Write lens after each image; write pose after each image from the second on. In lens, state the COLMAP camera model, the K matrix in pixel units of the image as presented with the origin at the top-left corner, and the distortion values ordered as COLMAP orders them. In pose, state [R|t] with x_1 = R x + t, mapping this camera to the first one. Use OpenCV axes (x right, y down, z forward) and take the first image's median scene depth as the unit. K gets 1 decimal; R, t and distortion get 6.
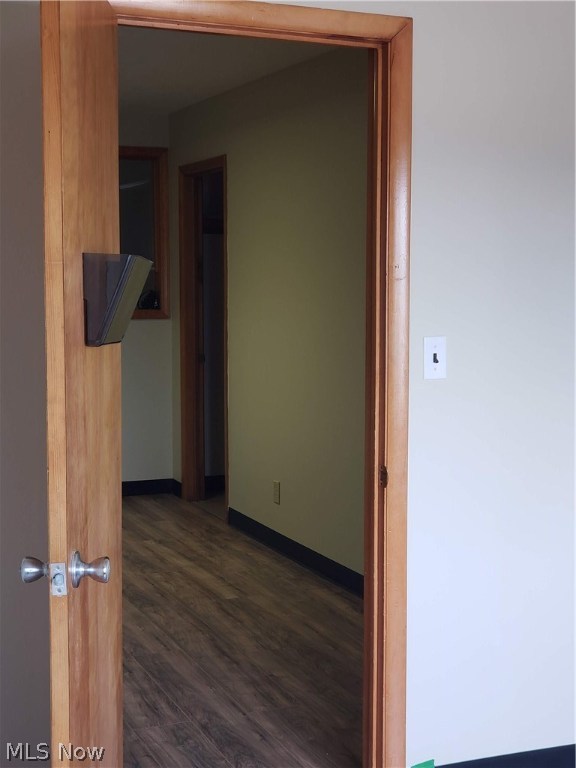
lens RADIAL K [[1214.9, 0, 285.9], [0, 1214.9, 385.2], [0, 0, 1]] dist [0.115679, 0.000000]
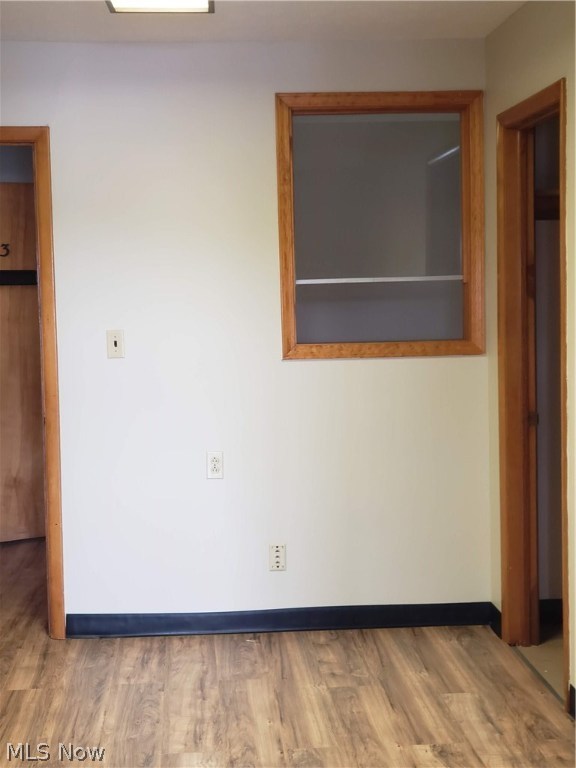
lens RADIAL K [[1214.9, 0, 274.4], [0, 1214.9, 393.9], [0, 0, 1]] dist [0.115679, 0.000000]
pose [[0.946899, 0.001575, -0.321526, 0.007601], [-0.000274, 0.999992, 0.004089, -0.037082], [0.321530, -0.003784, 0.946892, 0.354616]]
